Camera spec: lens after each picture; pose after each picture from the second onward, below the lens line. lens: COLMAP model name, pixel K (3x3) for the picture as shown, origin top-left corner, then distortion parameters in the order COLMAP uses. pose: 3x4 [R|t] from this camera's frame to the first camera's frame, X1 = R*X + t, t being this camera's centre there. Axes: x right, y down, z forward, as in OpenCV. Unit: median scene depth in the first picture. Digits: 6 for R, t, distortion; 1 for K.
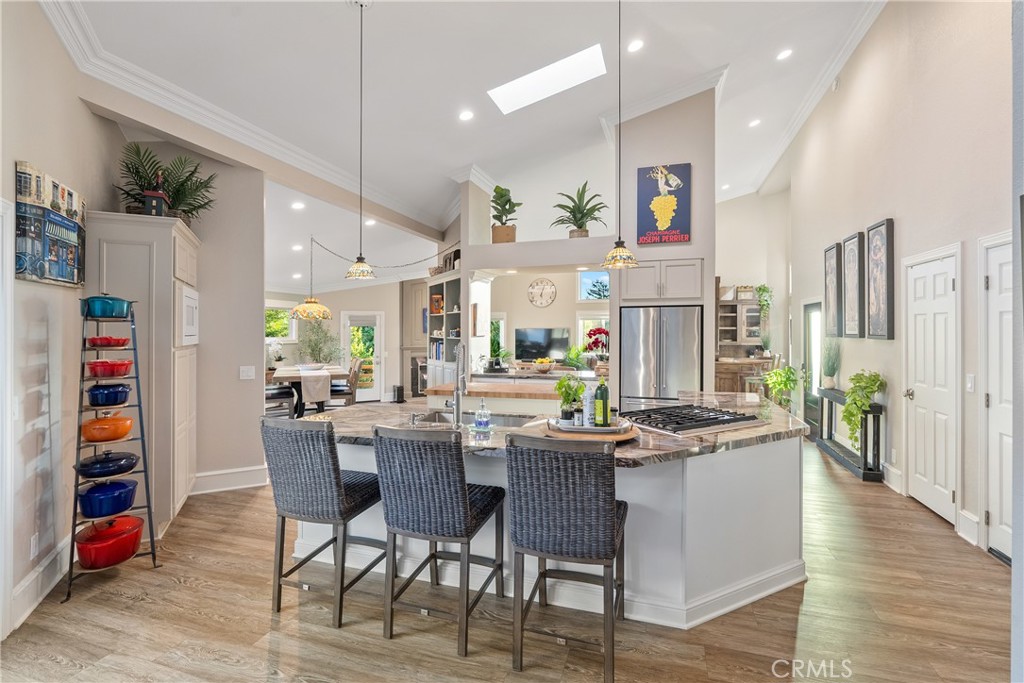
lens RADIAL K [[465.6, 0, 513.5], [0, 465.6, 331.4], [0, 0, 1]] dist [-0.002920, -0.000072]
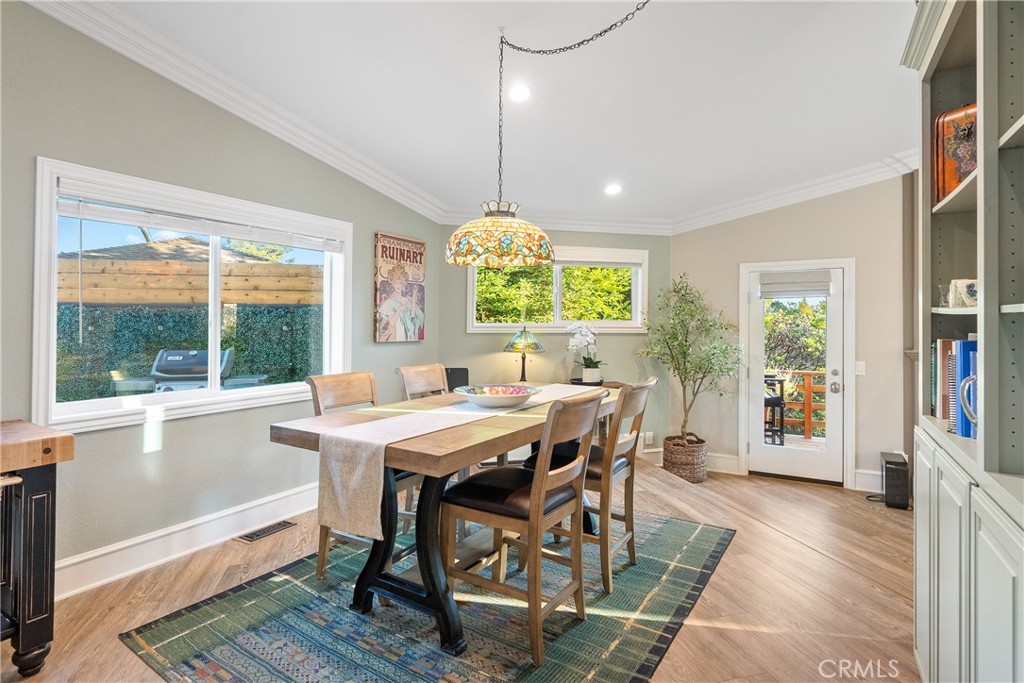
lens RADIAL K [[532.2, 0, 511.5], [0, 532.2, 318.3], [0, 0, 1]] dist [0.000726, 0.000112]
pose [[0.552469, -0.000238, -0.833533, -0.106089], [-0.007106, 0.999962, -0.004995, 0.019738], [0.833503, 0.008683, 0.552447, 0.849442]]
